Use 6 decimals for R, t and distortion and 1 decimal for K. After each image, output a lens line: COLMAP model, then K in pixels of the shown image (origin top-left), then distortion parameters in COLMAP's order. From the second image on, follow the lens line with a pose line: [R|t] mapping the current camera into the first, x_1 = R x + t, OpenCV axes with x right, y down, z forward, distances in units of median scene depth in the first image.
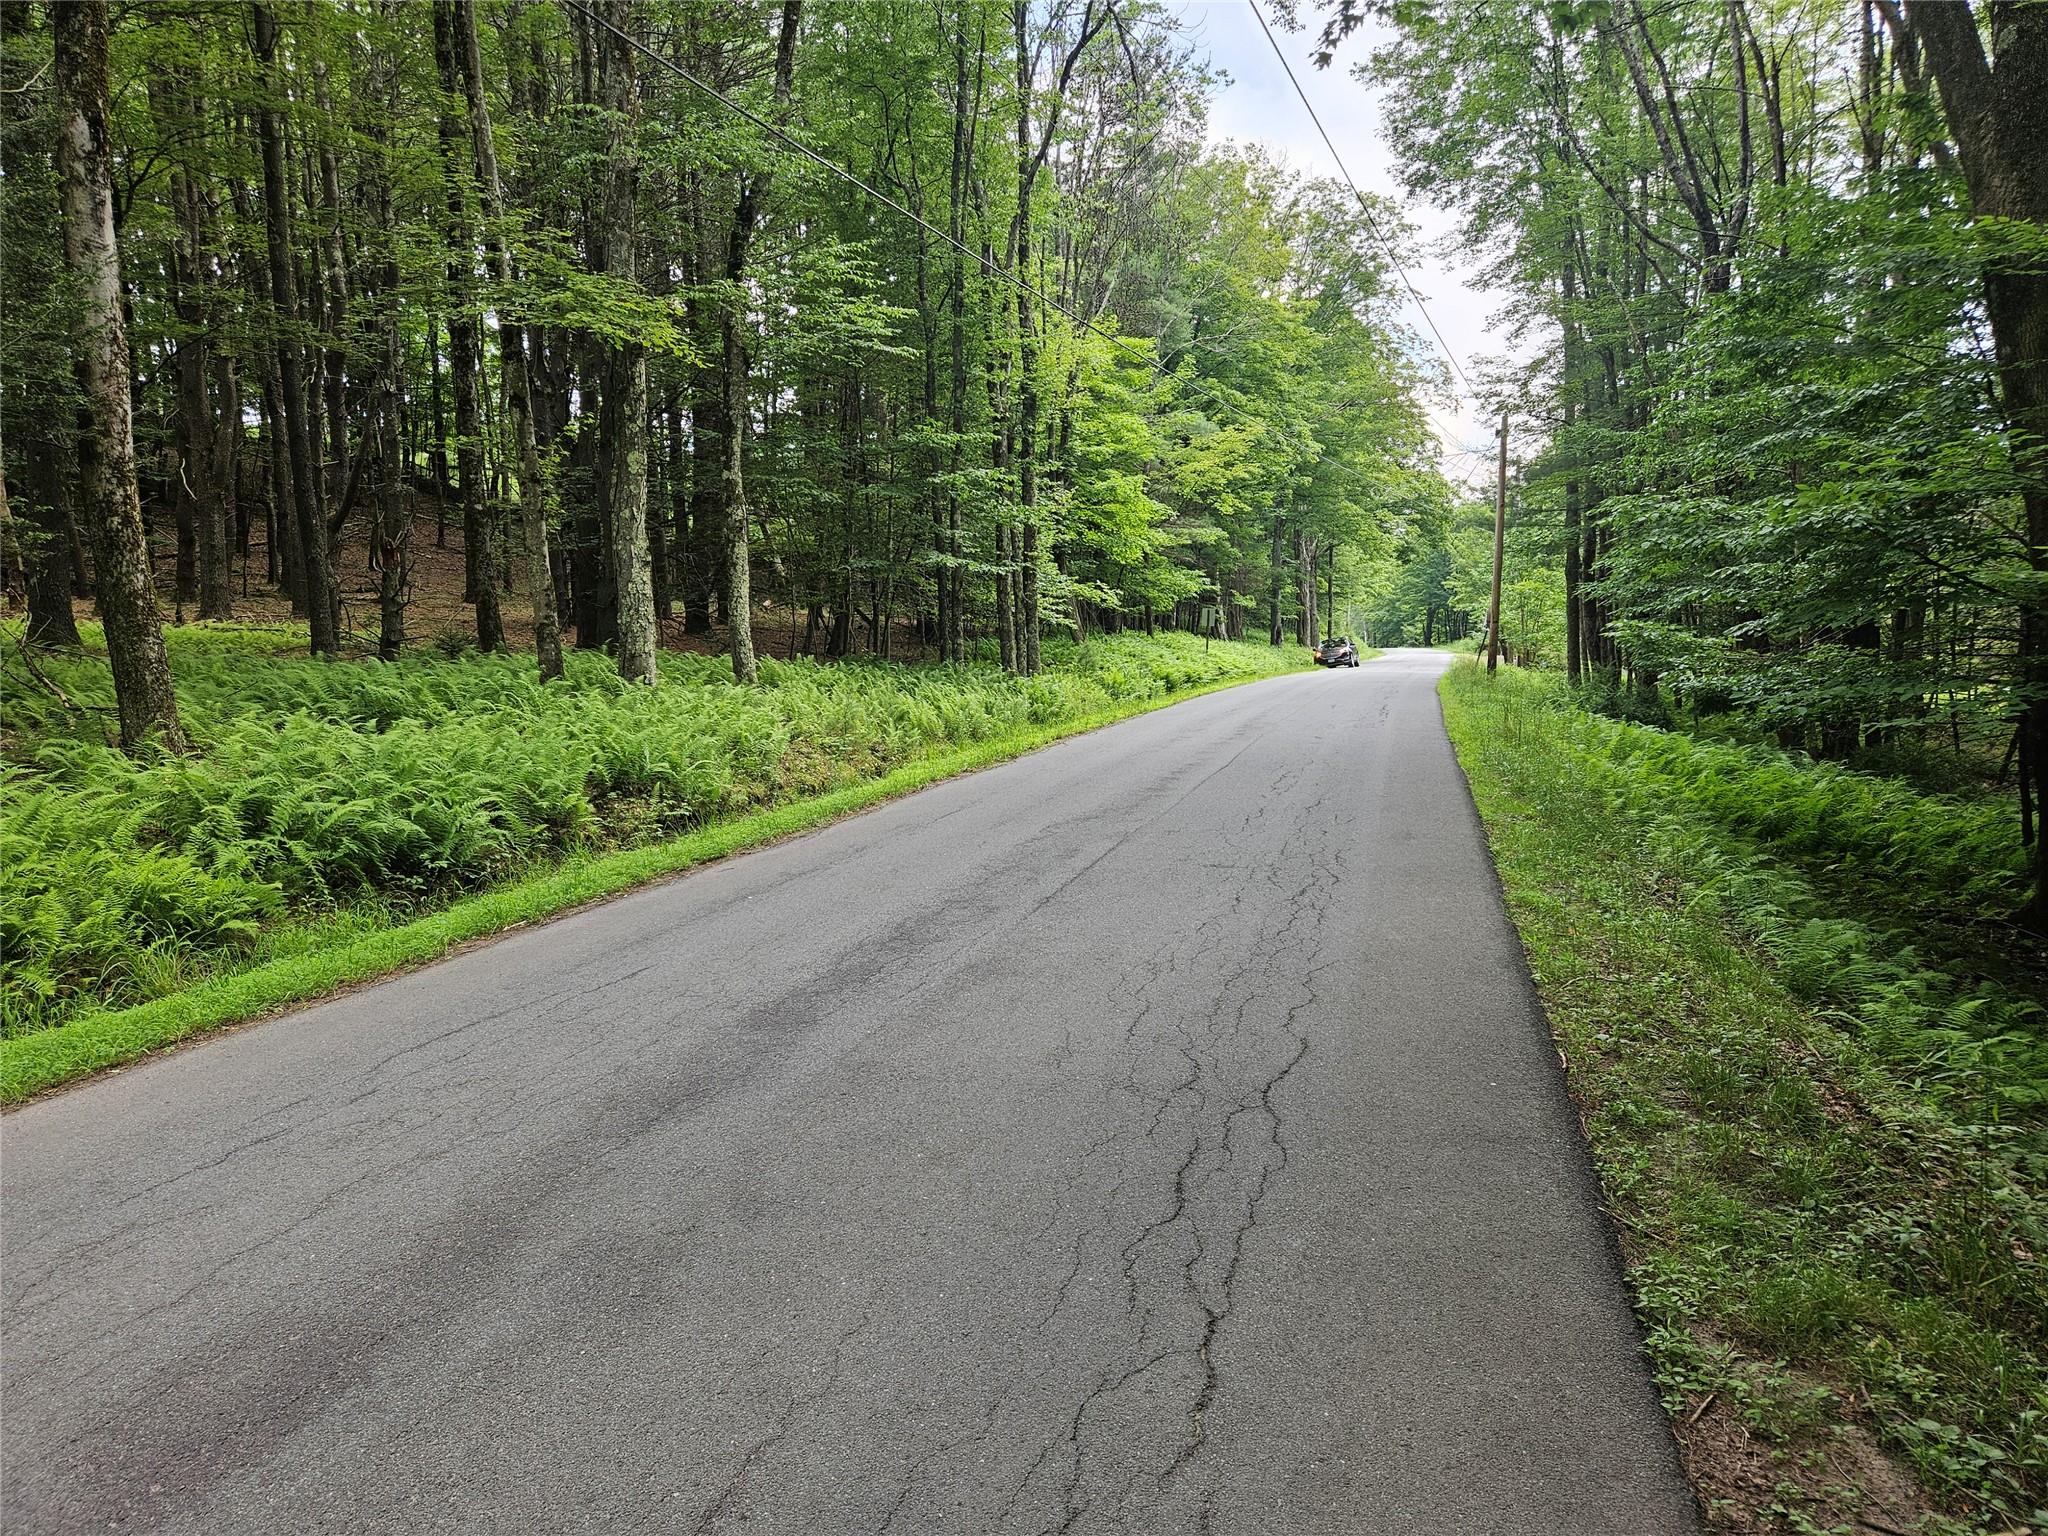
lens RADIAL K [[1378.7, 0, 1026.9], [0, 1378.7, 768.6], [0, 0, 1]] dist [0.081064, -0.067016]
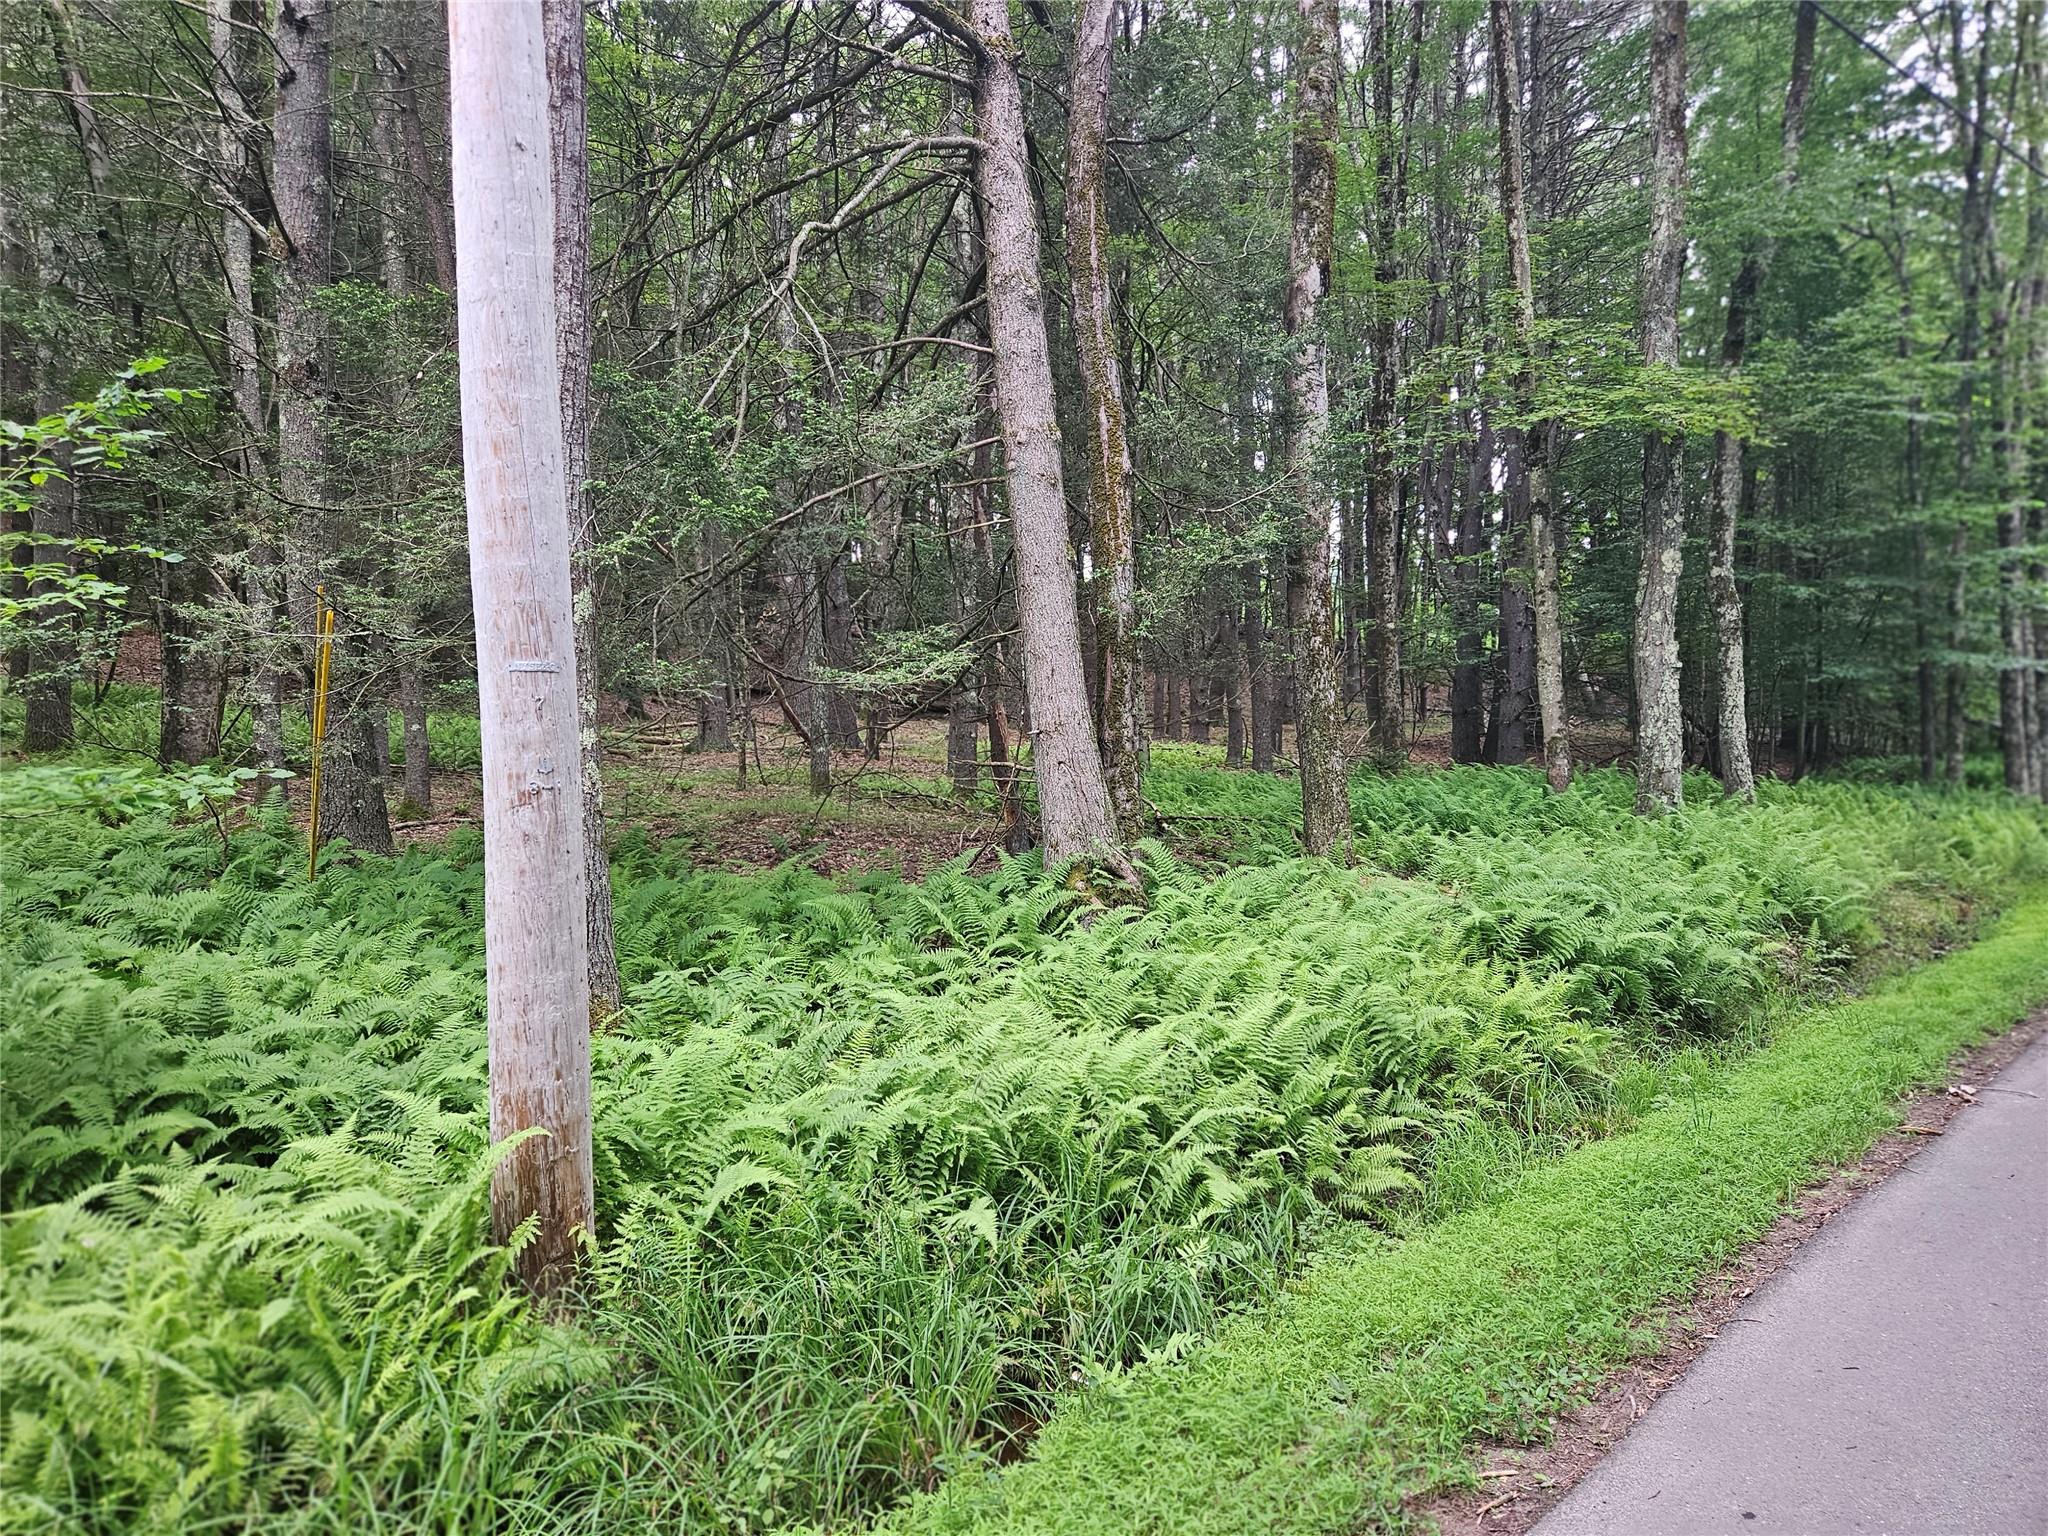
lens RADIAL K [[1378.7, 0, 987.9], [0, 1378.7, 779.4], [0, 0, 1]] dist [0.081064, -0.067016]
pose [[0.875568, 0.007999, -0.483029, -0.243876], [-0.046085, 0.996686, -0.067032, 0.005358], [0.480892, 0.080951, 0.873035, -0.006265]]
